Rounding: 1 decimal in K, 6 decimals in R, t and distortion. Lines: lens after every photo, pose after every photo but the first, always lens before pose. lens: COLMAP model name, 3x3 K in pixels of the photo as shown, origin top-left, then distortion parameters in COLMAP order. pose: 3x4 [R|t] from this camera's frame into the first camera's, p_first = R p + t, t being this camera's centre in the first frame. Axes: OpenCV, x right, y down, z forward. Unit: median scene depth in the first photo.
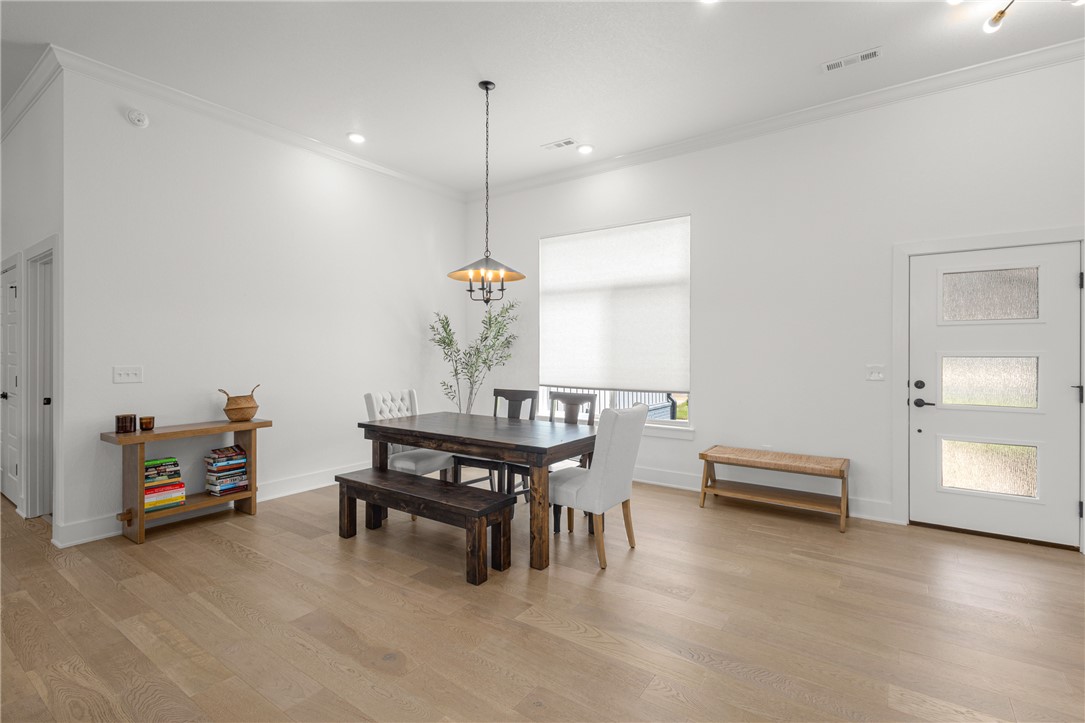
lens RADIAL K [[499.6, 0, 539.9], [0, 499.6, 364.2], [0, 0, 1]] dist [0.001220, 0.000001]
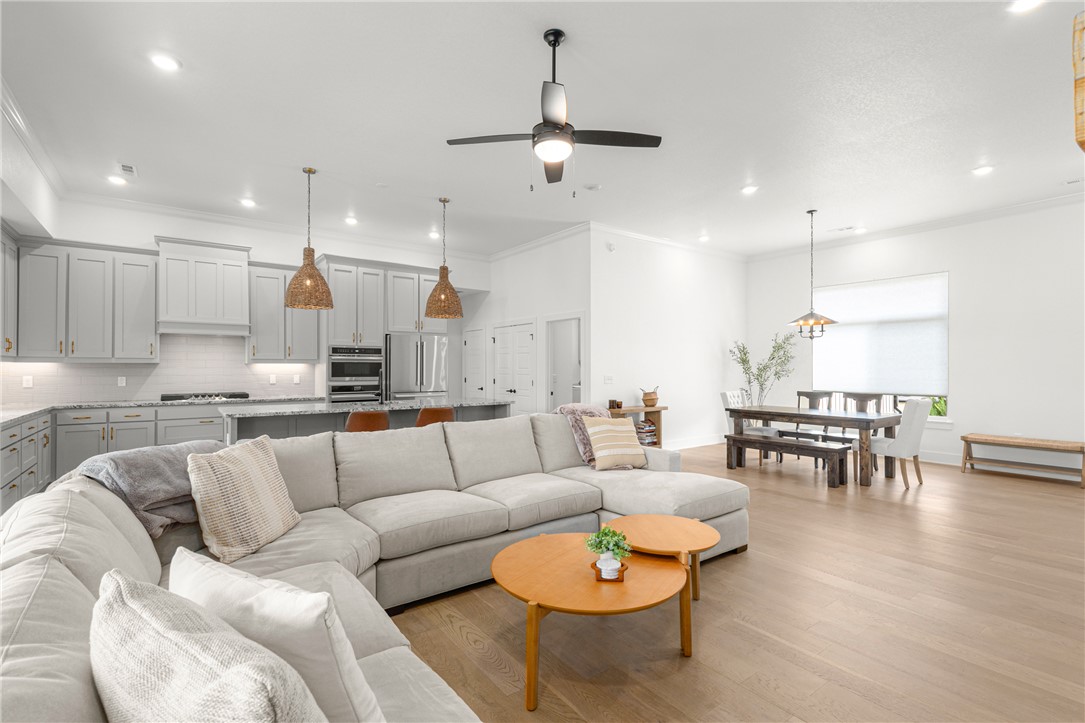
lens RADIAL K [[497.7, 0, 538.5], [0, 497.7, 367.0], [0, 0, 1]] dist [0.000387, -0.000938]
pose [[0.949566, -0.000735, -0.313567, -0.404906], [-0.006812, 0.999713, -0.022971, 0.016158], [0.313494, 0.023948, 0.949288, -0.796986]]
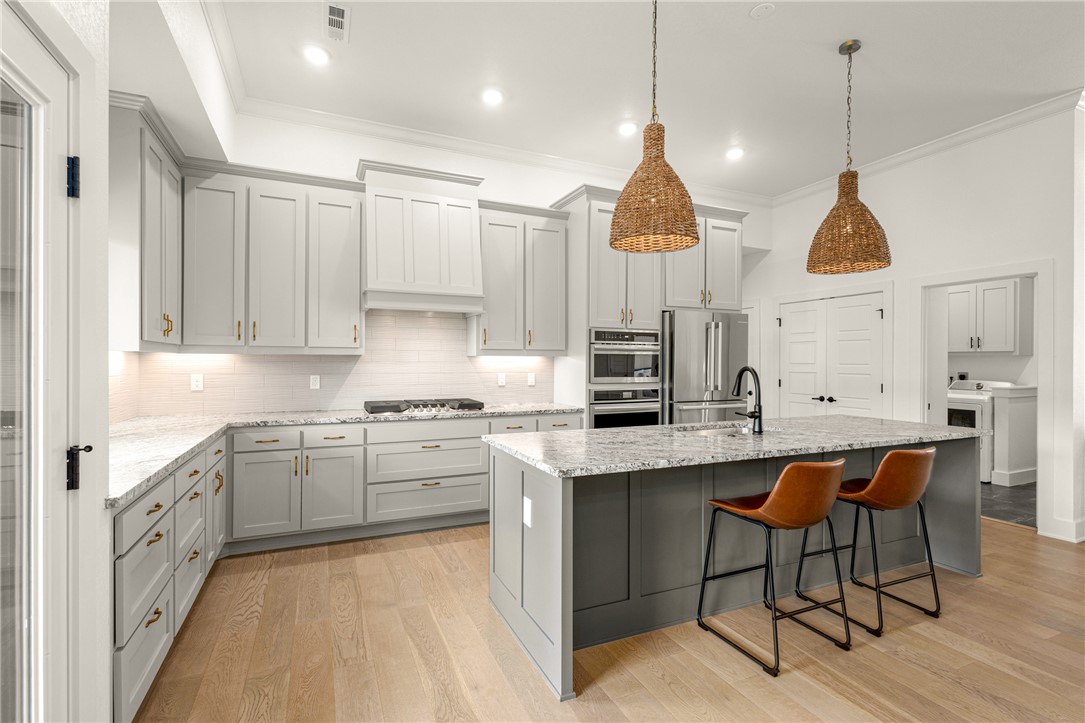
lens RADIAL K [[499.6, 0, 539.9], [0, 499.6, 364.2], [0, 0, 1]] dist [0.001220, 0.000001]
pose [[0.857991, 0.005700, -0.513634, -1.094192], [-0.014609, 0.999805, -0.013309, 0.005105], [0.513458, 0.018923, 0.857906, -0.435242]]
